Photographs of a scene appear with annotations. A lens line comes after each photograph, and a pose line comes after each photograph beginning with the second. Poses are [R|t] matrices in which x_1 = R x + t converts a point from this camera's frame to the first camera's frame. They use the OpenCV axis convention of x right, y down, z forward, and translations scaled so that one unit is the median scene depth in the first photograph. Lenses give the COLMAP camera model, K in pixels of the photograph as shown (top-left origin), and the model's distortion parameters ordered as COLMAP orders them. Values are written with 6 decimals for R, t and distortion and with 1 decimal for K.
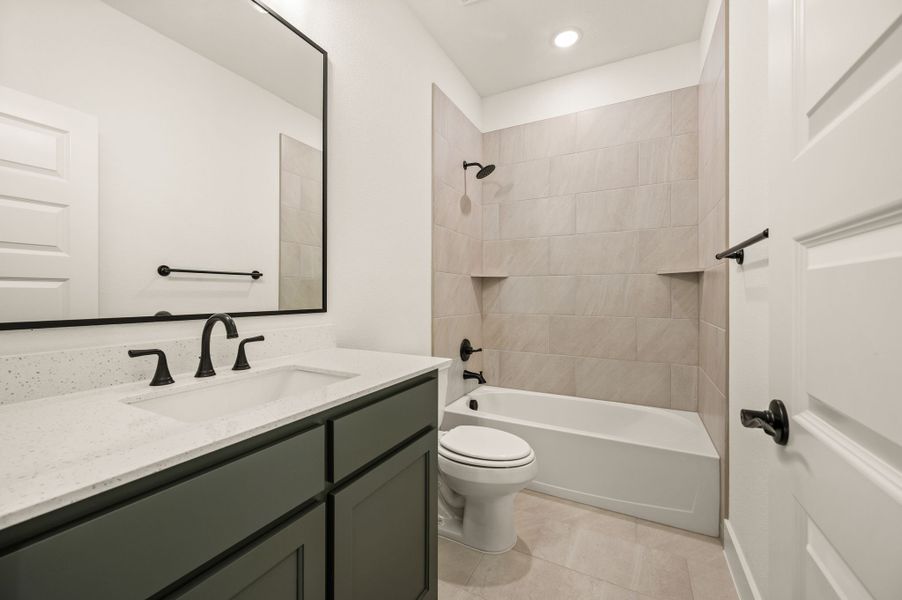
lens RADIAL K [[355.2, 0, 450.6], [0, 355.2, 297.2], [0, 0, 1]] dist [-0.001516, -0.000059]
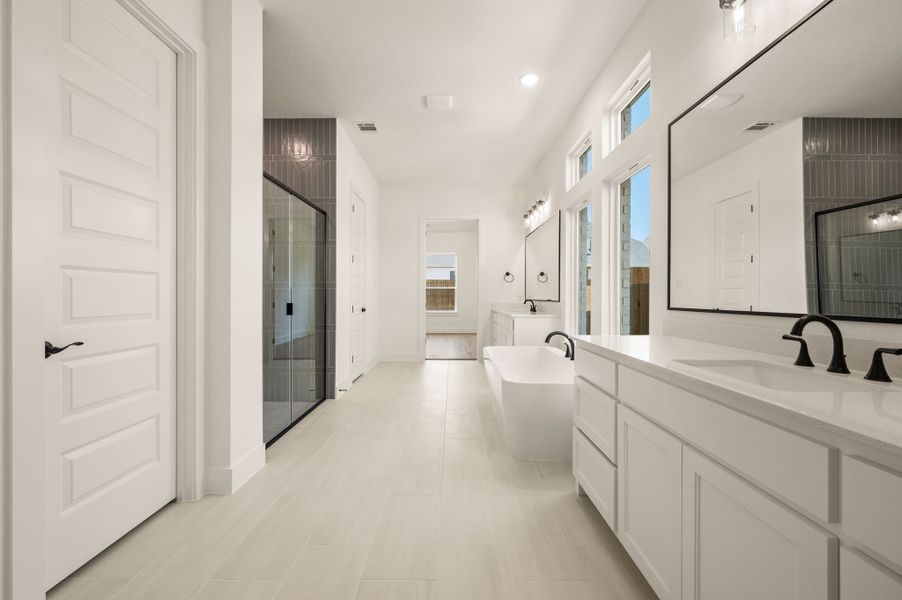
lens RADIAL K [[355.2, 0, 450.6], [0, 355.2, 297.2], [0, 0, 1]] dist [-0.001516, -0.000059]
pose [[-0.882872, -0.004129, -0.469595, 0.854315], [-0.006652, 0.999971, 0.003713, -0.008608], [0.469566, 0.006402, -0.882874, 1.310140]]
